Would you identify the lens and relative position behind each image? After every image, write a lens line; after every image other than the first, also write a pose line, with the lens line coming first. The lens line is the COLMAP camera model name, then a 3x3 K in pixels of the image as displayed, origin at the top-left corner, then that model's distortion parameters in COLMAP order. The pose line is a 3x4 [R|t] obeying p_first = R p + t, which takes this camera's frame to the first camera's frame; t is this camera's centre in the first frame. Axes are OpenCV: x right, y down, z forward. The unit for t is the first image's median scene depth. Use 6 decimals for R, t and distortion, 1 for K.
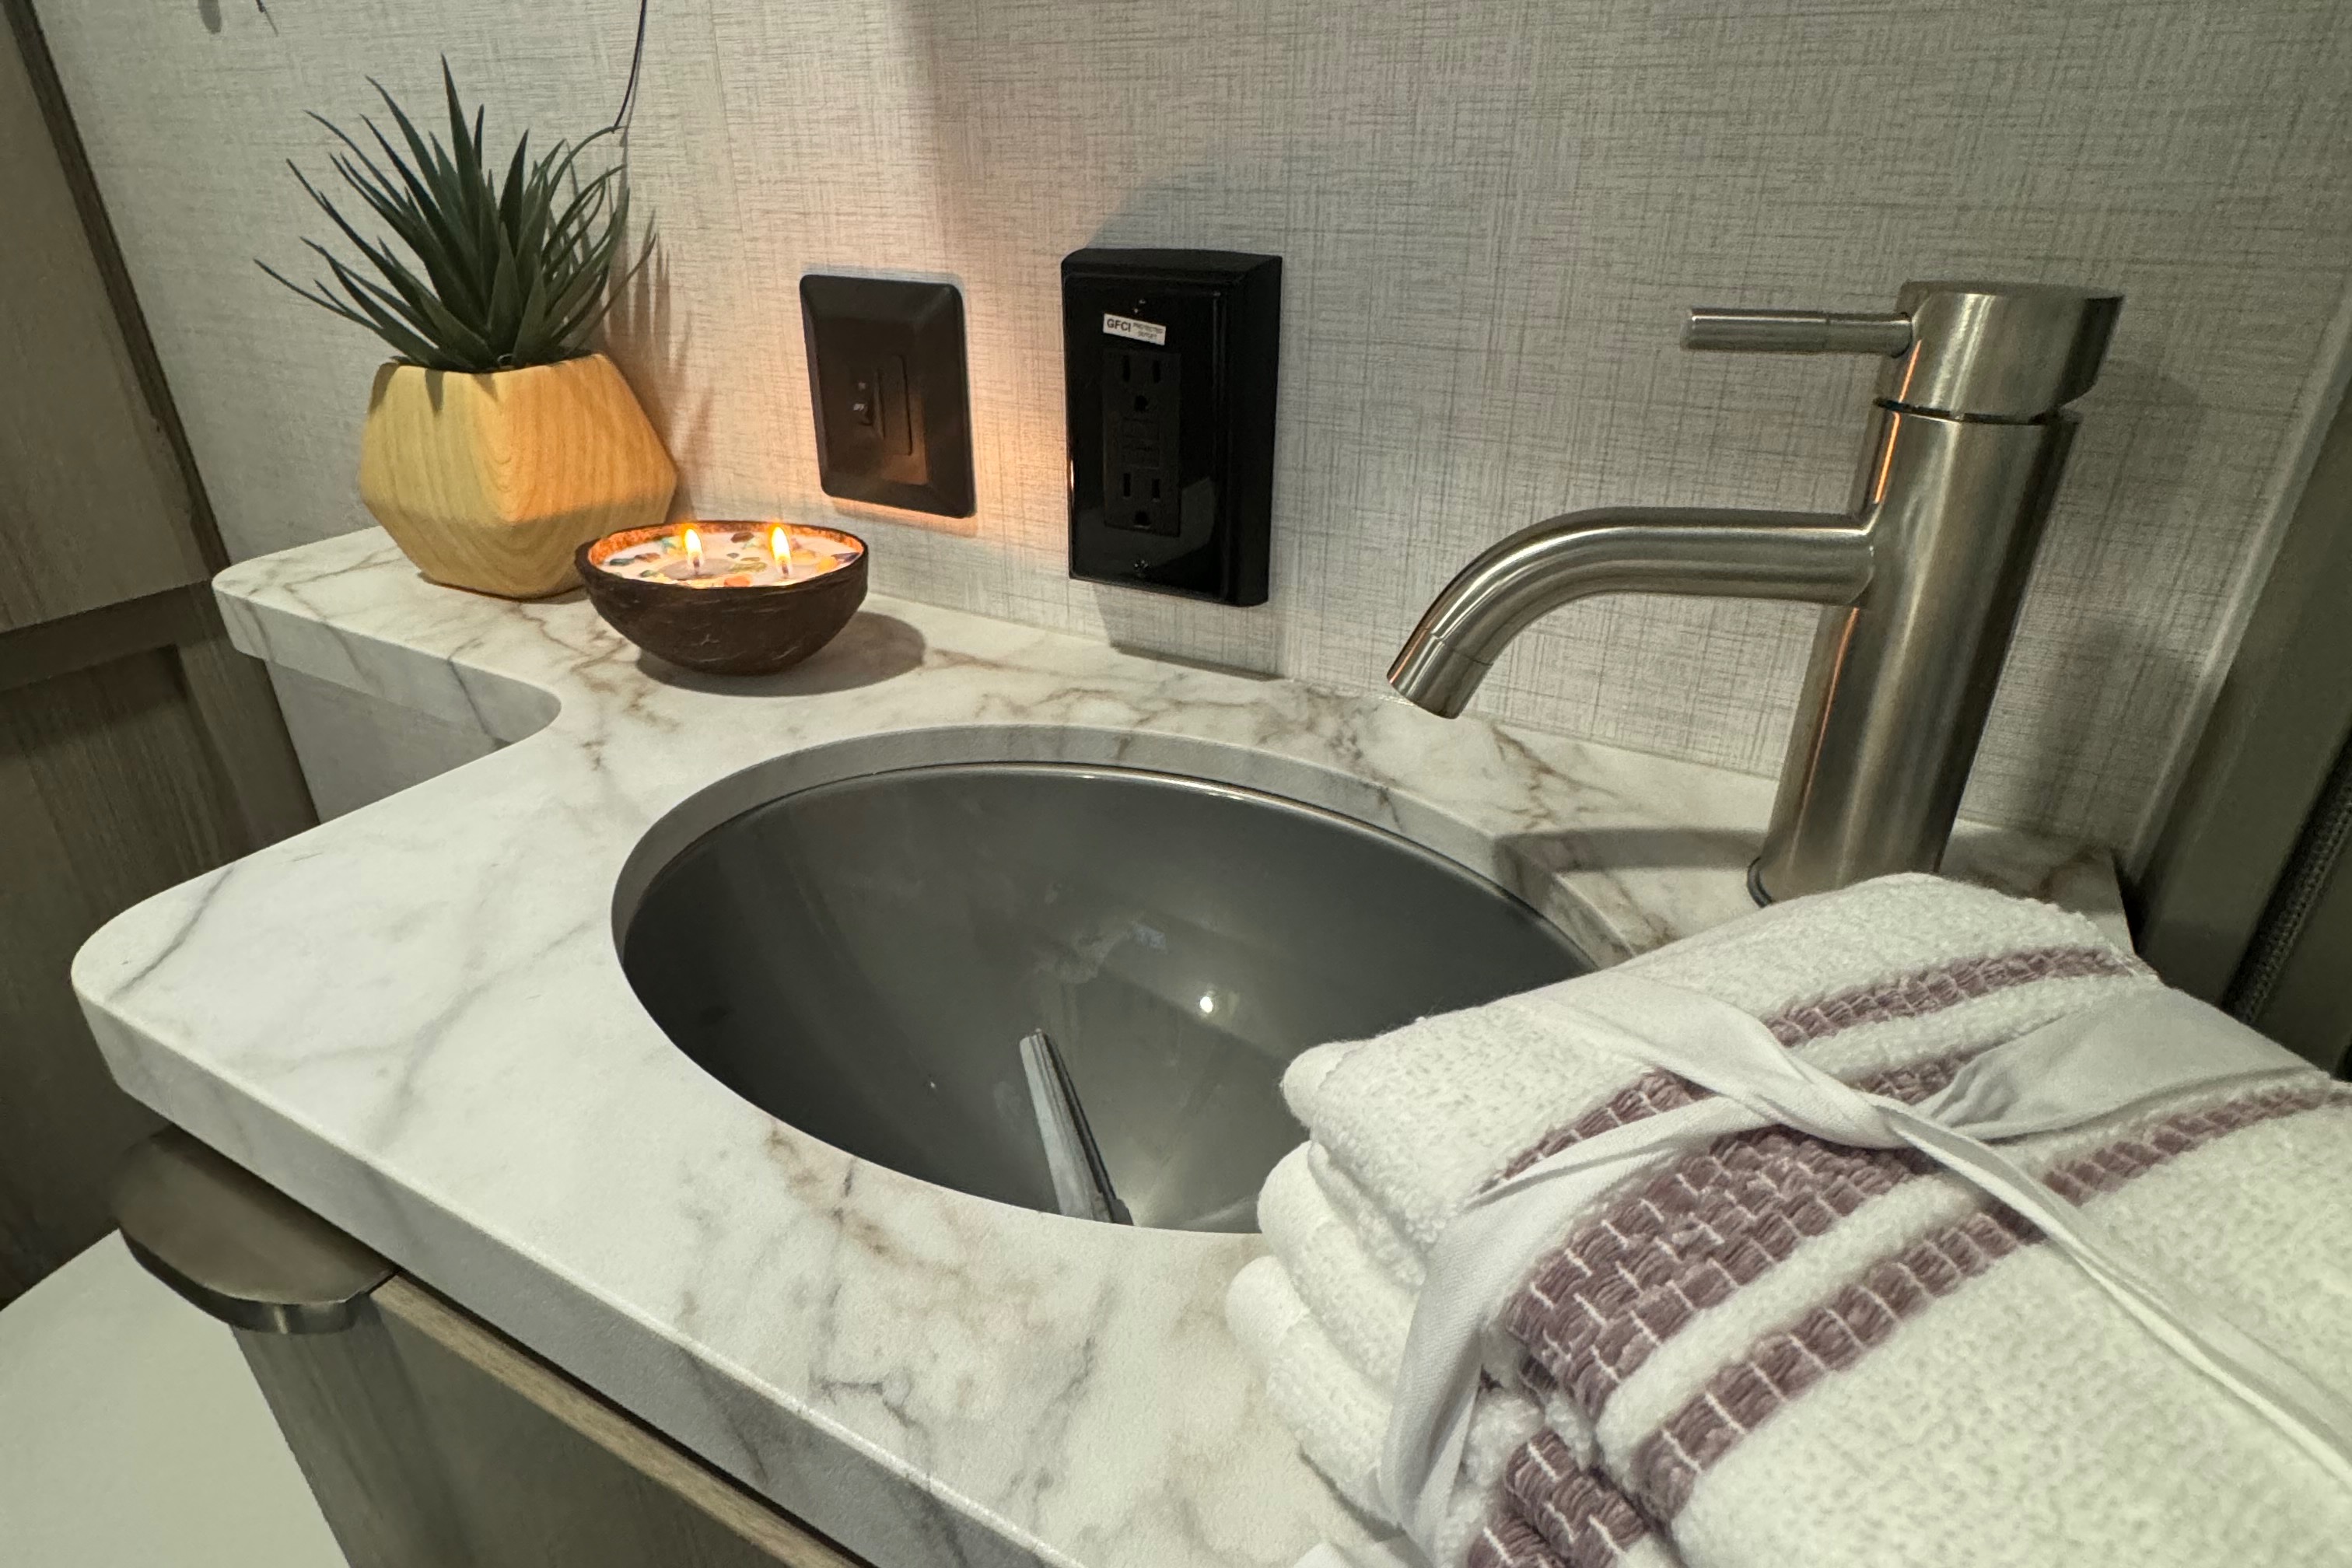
lens RADIAL K [[1220.7, 0, 1176.0], [0, 1220.7, 784.0], [0, 0, 1]] dist [-0.016924, -0.000117]
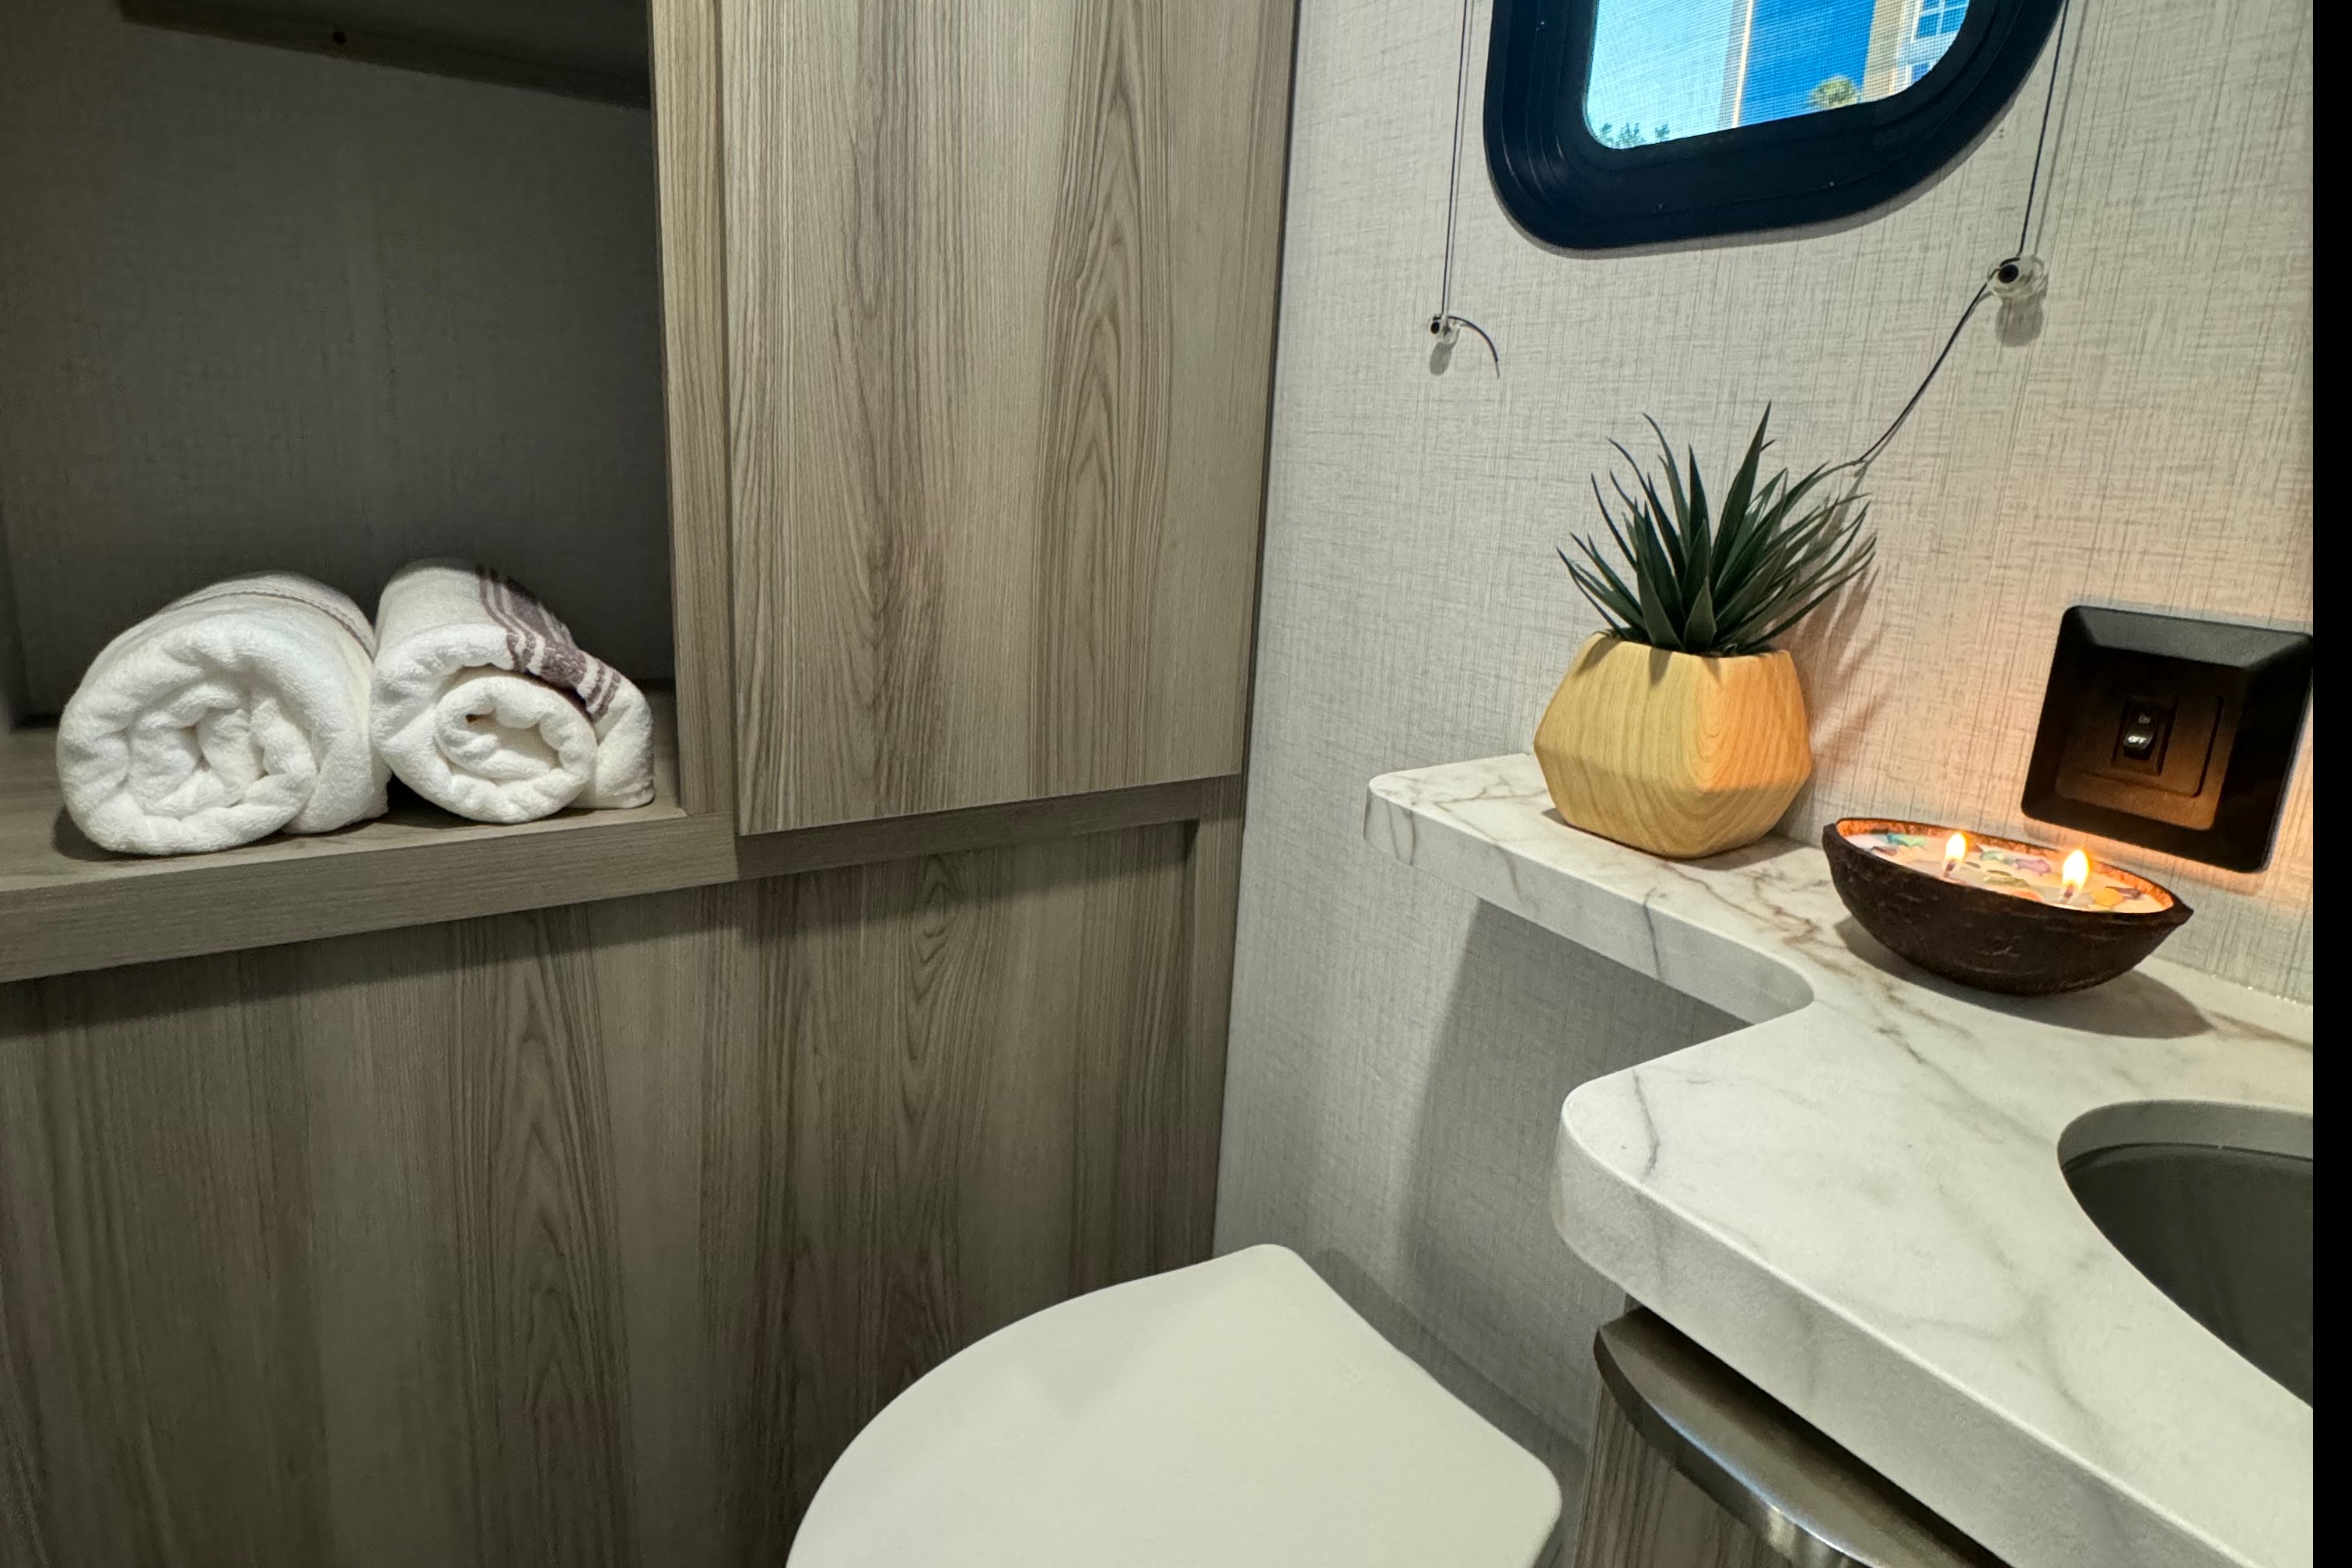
lens RADIAL K [[1236.9, 0, 1171.1], [0, 1236.9, 696.0], [0, 0, 1]] dist [0.004809, -0.000287]
pose [[0.864760, 0.133860, -0.484015, -0.482220], [-0.265698, 0.939825, -0.214786, 0.074594], [0.426139, 0.314340, 0.848290, -0.173785]]
